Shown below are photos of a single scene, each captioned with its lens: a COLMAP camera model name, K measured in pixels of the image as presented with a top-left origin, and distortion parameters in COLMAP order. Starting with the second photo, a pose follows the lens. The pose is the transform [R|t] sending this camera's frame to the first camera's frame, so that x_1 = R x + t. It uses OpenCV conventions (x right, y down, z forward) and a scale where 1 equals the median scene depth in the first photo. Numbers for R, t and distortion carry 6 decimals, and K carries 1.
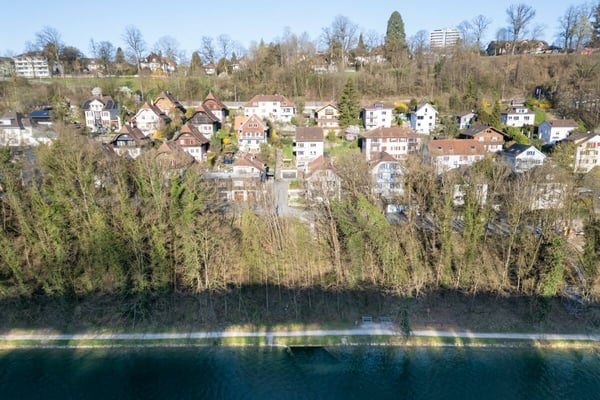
lens RADIAL K [[384.1, 0, 300.0], [0, 384.1, 200.0], [0, 0, 1]] dist [0.005997, 0.000894]
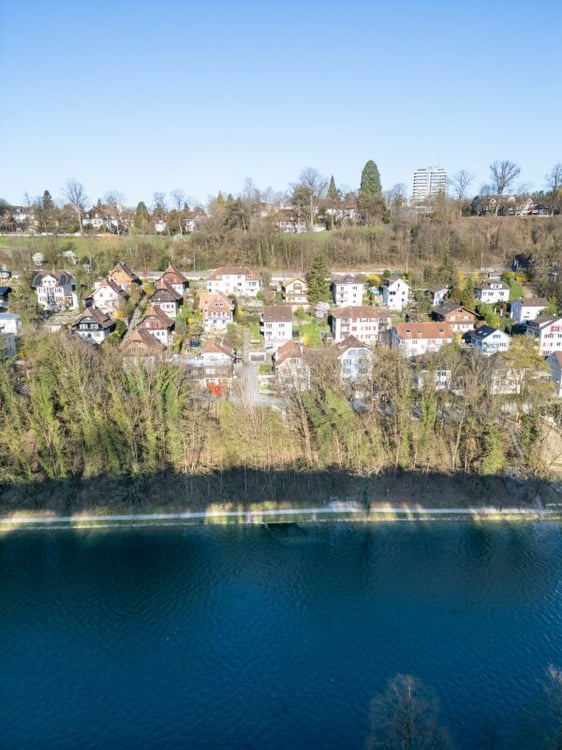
lens RADIAL K [[528.2, 0, 281.0], [0, 528.2, 375.0], [0, 0, 1]] dist [0.004799, -0.000971]
pose [[0.998393, -0.004082, 0.056517, -0.041404], [0.001323, 0.998809, 0.048773, -0.080653], [-0.056649, -0.048619, 0.997210, -0.324667]]
